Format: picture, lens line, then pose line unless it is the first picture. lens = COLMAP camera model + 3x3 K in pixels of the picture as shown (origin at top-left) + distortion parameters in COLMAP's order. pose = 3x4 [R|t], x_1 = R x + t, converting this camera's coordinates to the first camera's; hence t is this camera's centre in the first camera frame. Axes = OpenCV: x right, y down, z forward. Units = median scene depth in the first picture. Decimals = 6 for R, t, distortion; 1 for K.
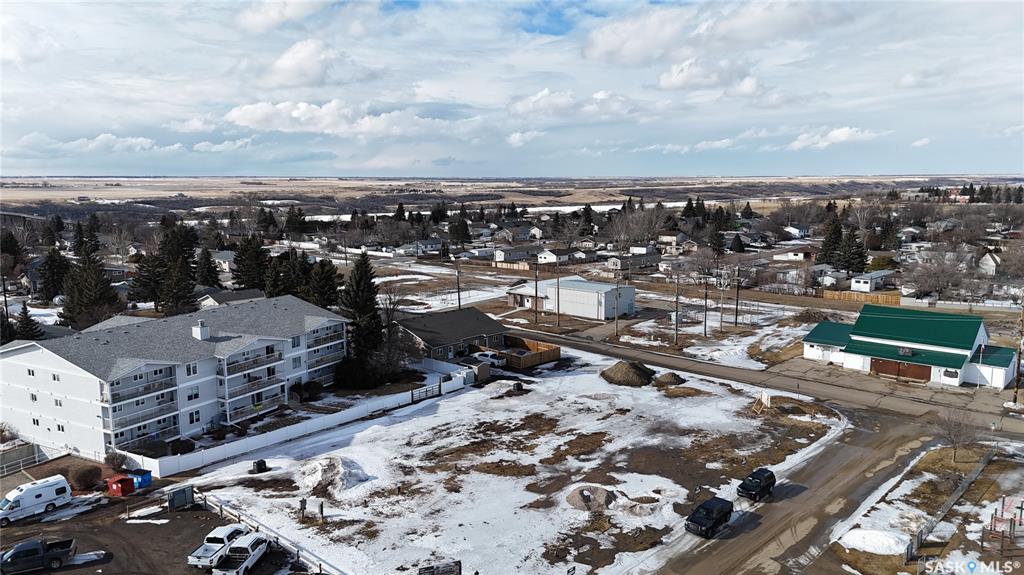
lens RADIAL K [[745.5, 0, 509.6], [0, 745.5, 288.9], [0, 0, 1]] dist [0.092785, -0.092463]
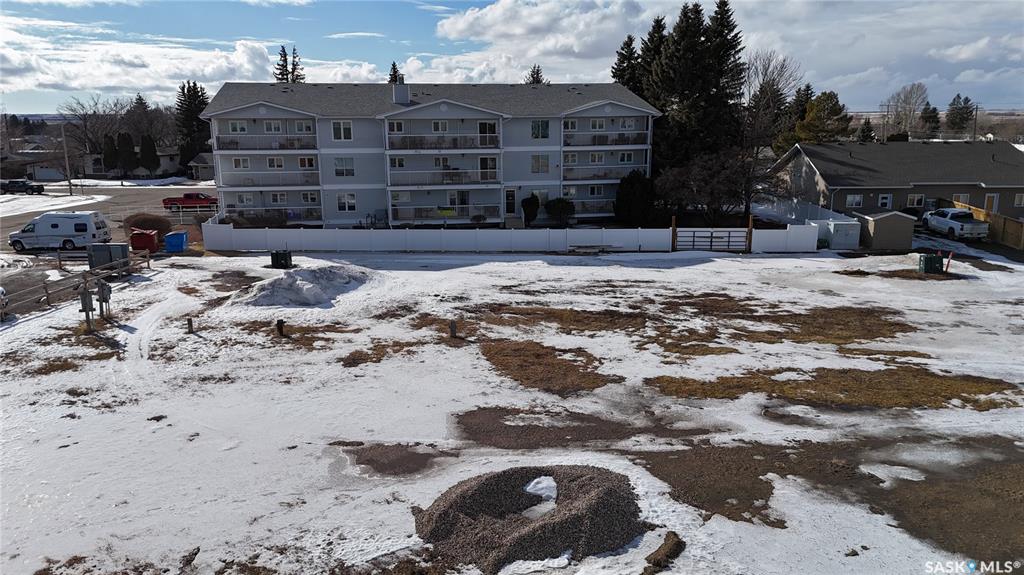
lens RADIAL K [[745.5, 0, 509.6], [0, 745.5, 288.9], [0, 0, 1]] dist [0.092785, -0.092463]
pose [[0.625393, 0.172381, -0.761031, 0.228119], [-0.110032, 0.985030, 0.132697, 0.140078], [0.772513, 0.000750, 0.634999, 0.674923]]
